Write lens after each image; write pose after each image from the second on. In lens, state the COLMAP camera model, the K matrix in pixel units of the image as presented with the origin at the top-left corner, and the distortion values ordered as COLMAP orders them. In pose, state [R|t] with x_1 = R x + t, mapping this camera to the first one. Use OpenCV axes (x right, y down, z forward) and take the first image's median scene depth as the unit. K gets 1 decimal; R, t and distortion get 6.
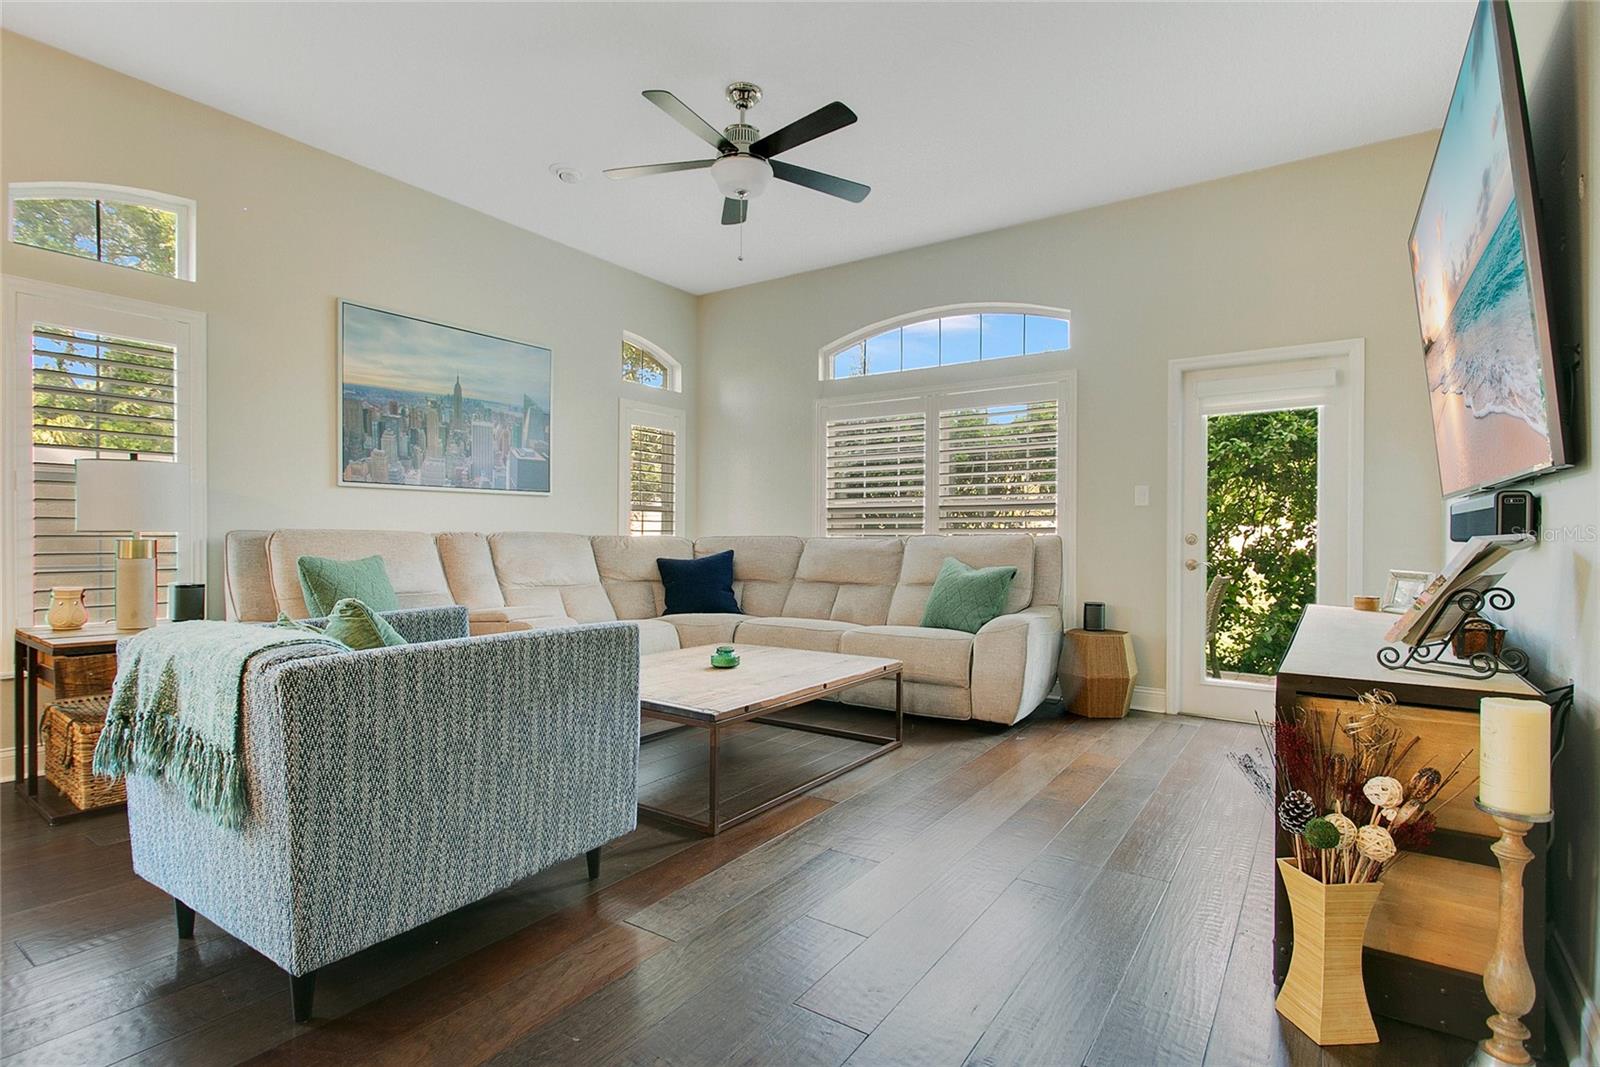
lens RADIAL K [[793.2, 0, 840.0], [0, 793.2, 531.0], [0, 0, 1]] dist [-0.000454, -0.000070]
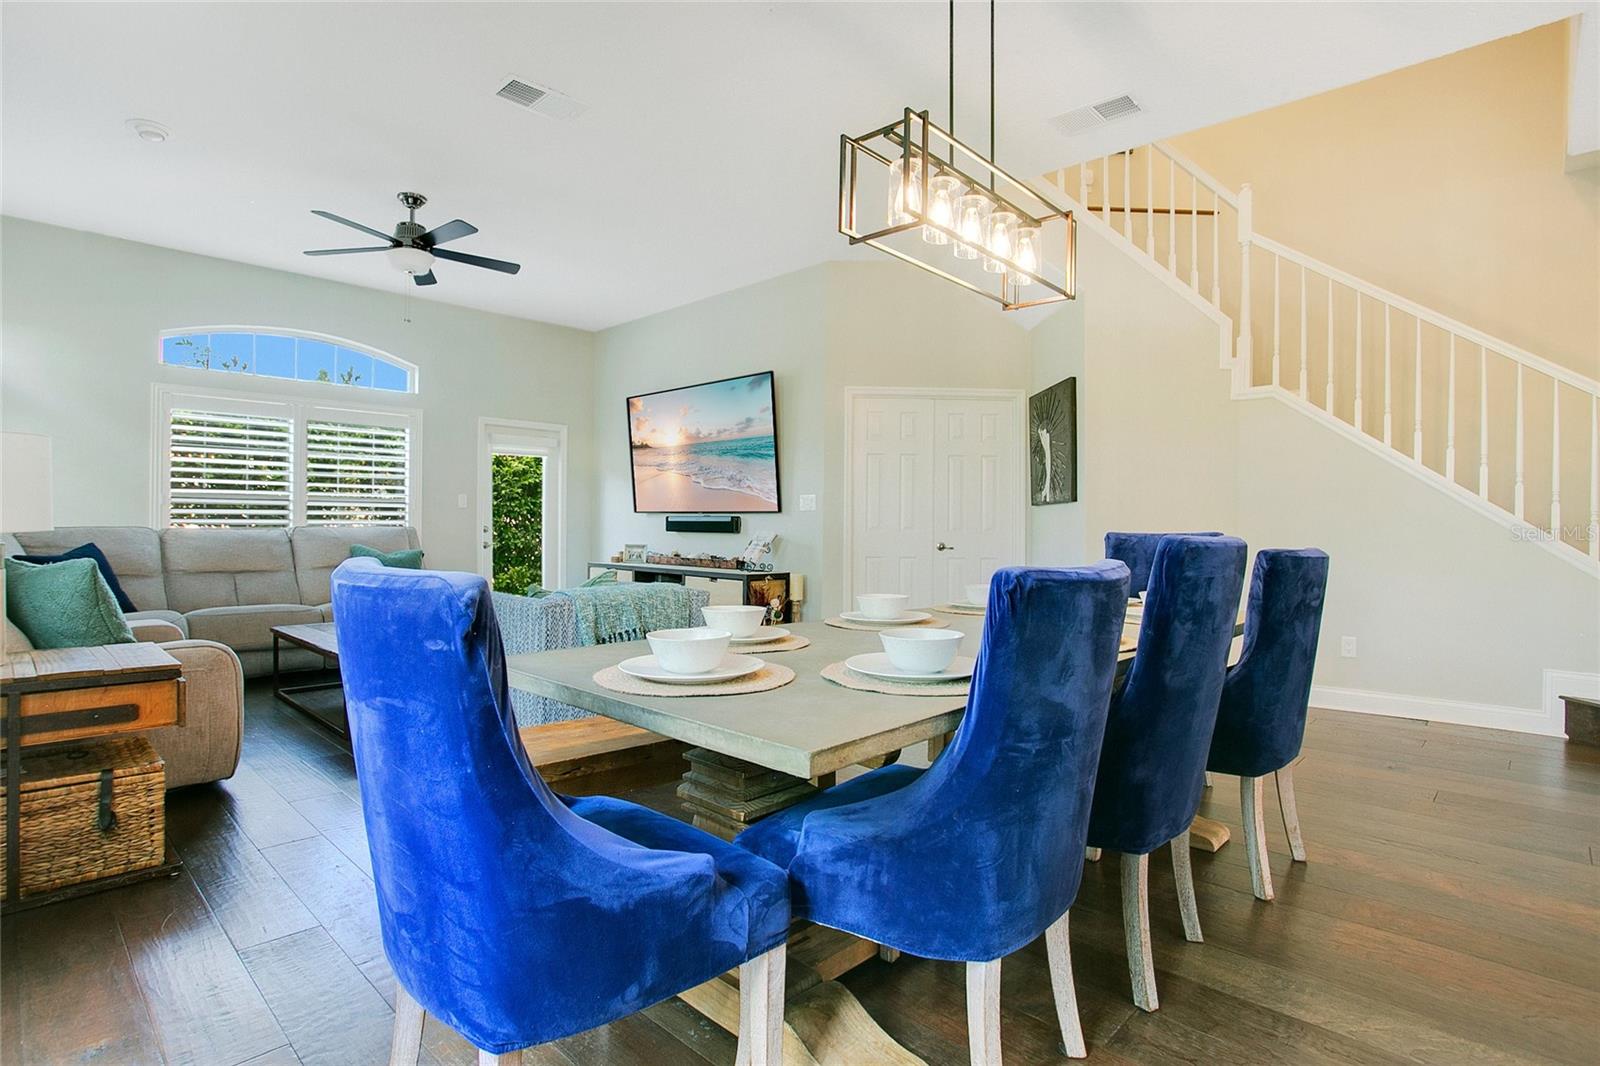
lens RADIAL K [[793.2, 0, 840.0], [0, 793.2, 530.5], [0, 0, 1]] dist [-0.000454, -0.000070]
pose [[0.155783, 0.010576, 0.987735, -0.709338], [0.006590, 0.999909, -0.011746, 0.025480], [-0.987769, 0.008338, 0.155699, 0.026084]]
